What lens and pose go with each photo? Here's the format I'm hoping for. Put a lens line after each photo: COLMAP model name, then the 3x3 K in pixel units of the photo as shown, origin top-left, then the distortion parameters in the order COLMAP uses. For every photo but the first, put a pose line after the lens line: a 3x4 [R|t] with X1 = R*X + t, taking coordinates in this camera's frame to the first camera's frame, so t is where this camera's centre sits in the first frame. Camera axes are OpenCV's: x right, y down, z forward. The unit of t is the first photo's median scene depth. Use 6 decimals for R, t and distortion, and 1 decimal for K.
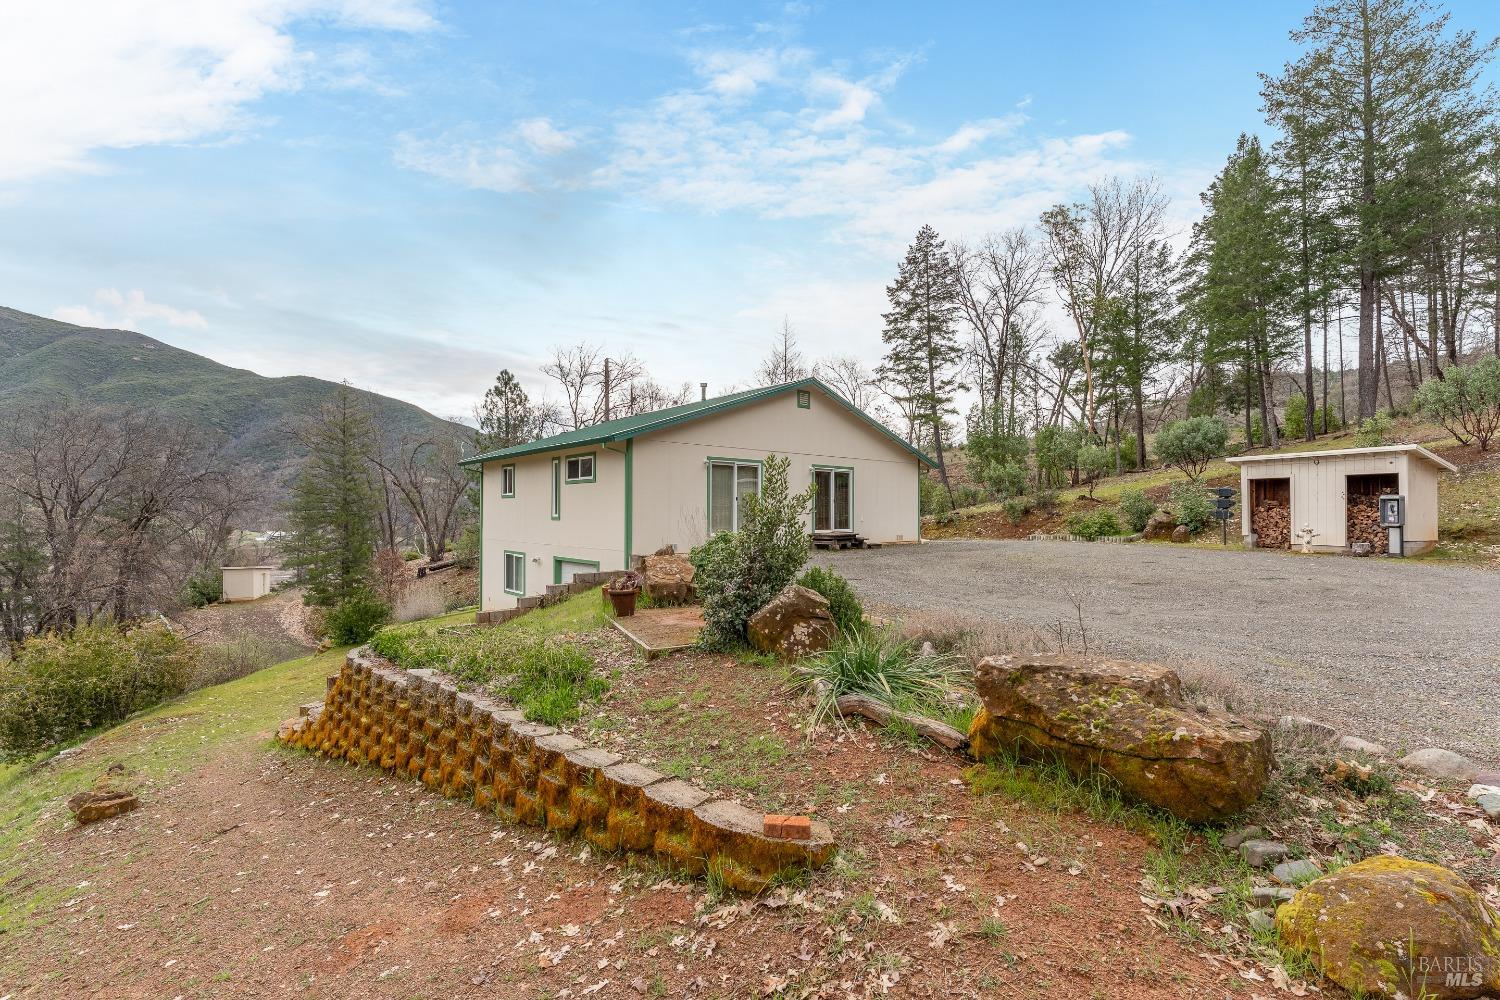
lens RADIAL K [[633.6, 0, 750.0], [0, 633.6, 500.0], [0, 0, 1]] dist [-0.002339, -0.000155]
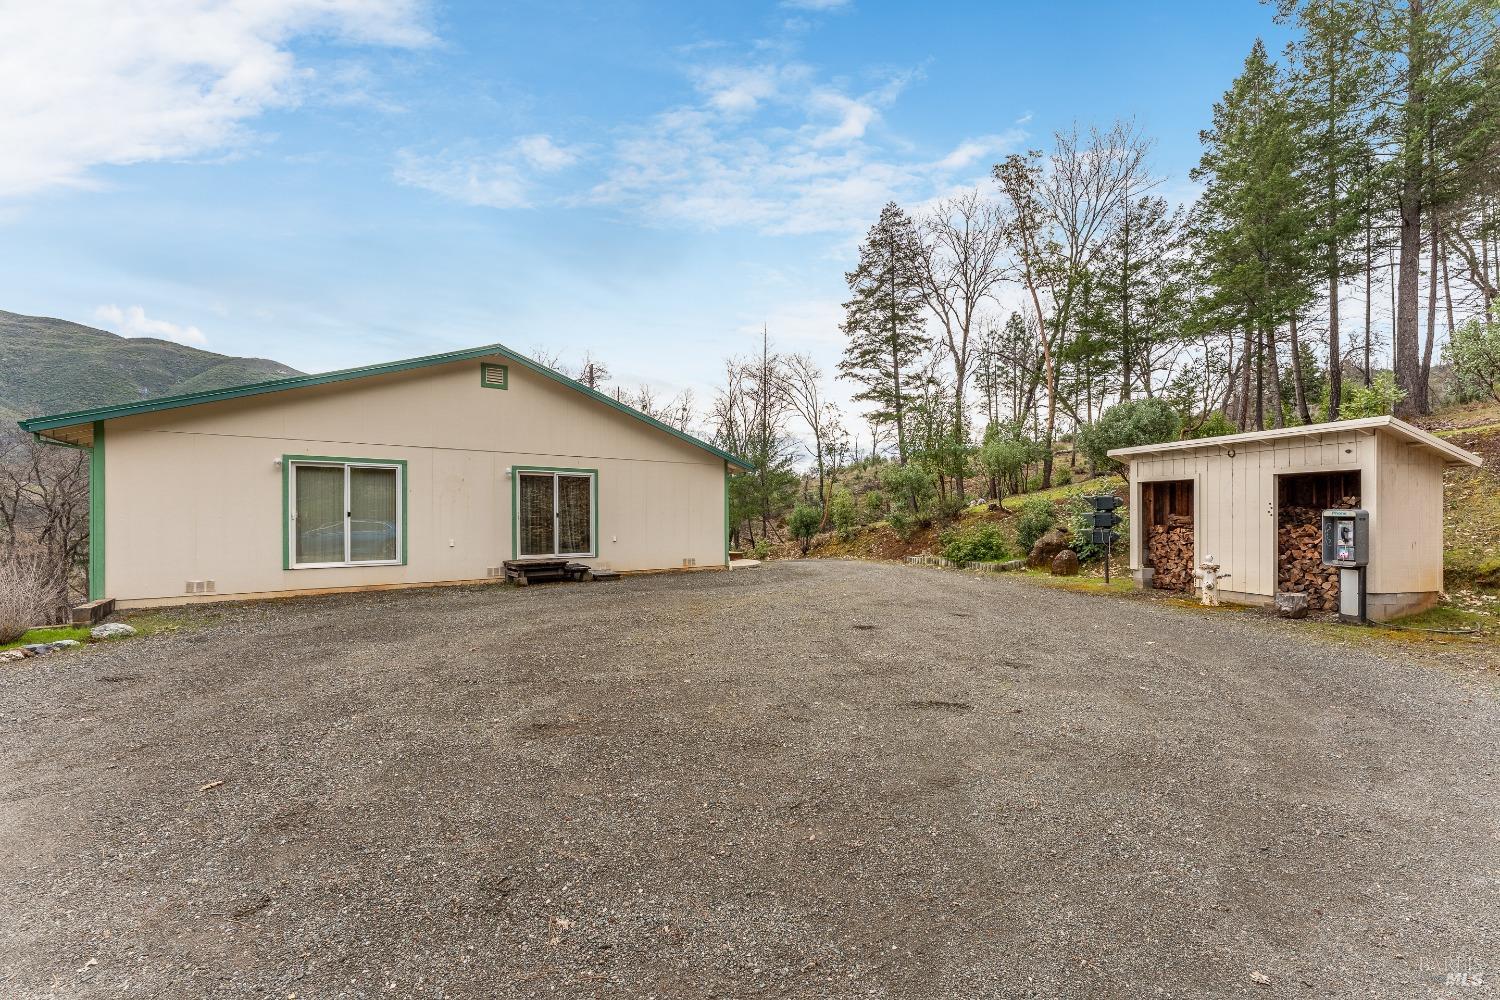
lens RADIAL K [[598.9, 0, 749.4], [0, 598.9, 513.0], [0, 0, 1]] dist [0.000709, 0.000035]
pose [[0.994521, -0.000046, -0.104538, 0.385256], [0.001336, 0.999924, 0.012270, -0.008332], [0.104530, -0.012343, 0.994445, 0.296460]]
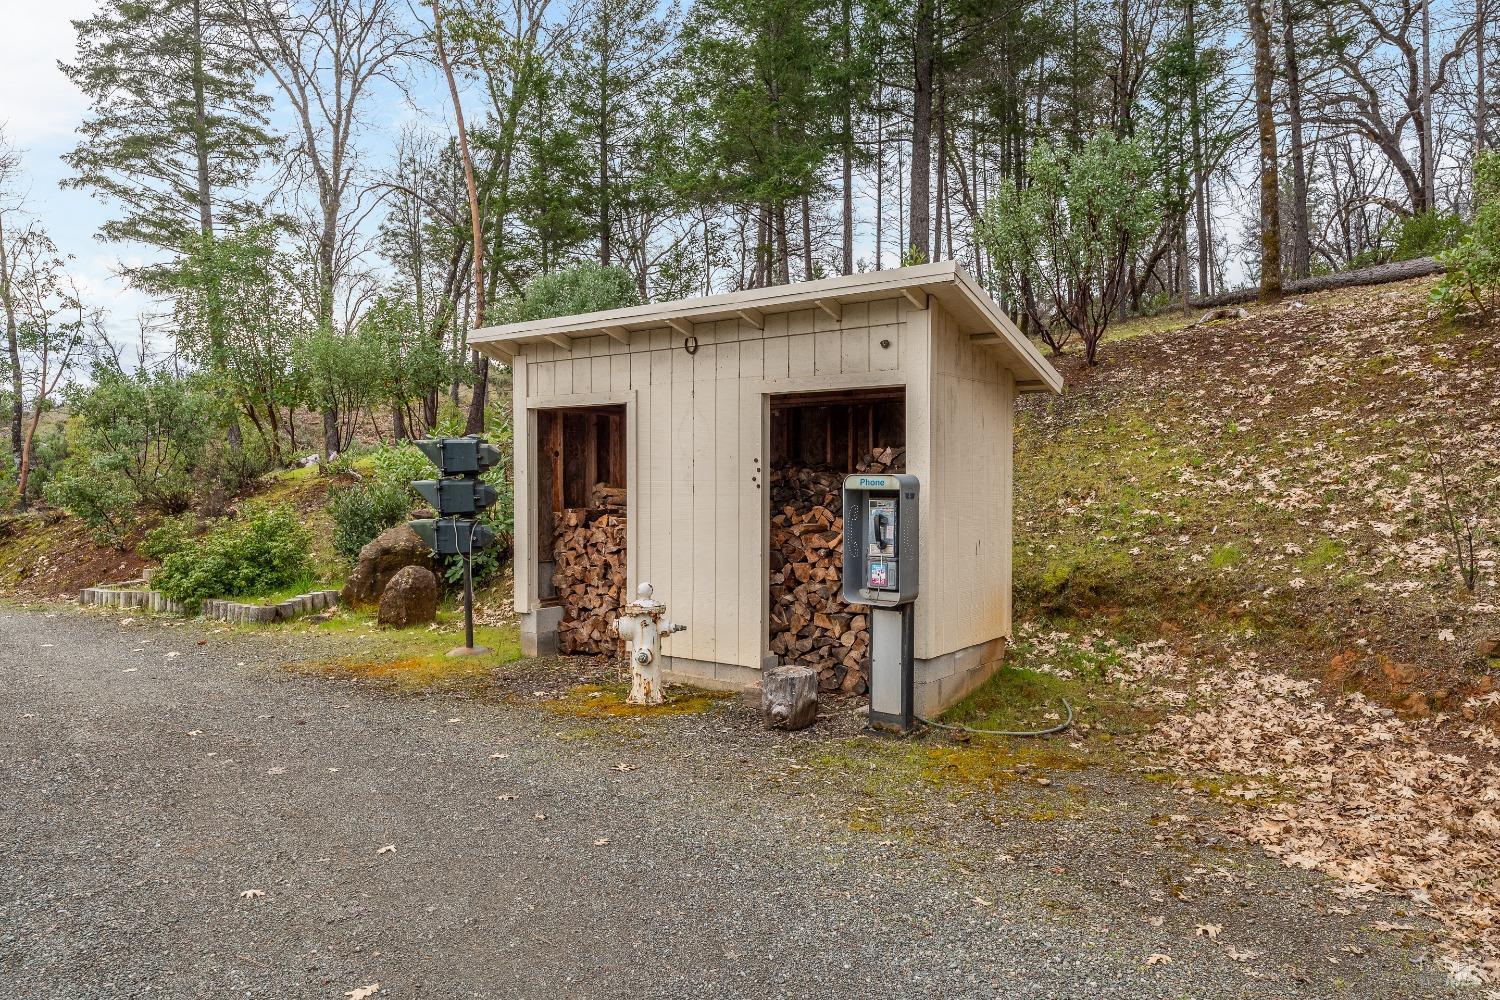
lens RADIAL K [[979.5, 0, 750.0], [0, 979.5, 500.0], [0, 0, 1]] dist [-0.002957, -0.001618]
pose [[0.839995, -0.008881, 0.542521, 0.536665], [-0.008691, 0.999518, 0.029818, -0.006035], [-0.542524, -0.029762, 0.839513, 0.496603]]
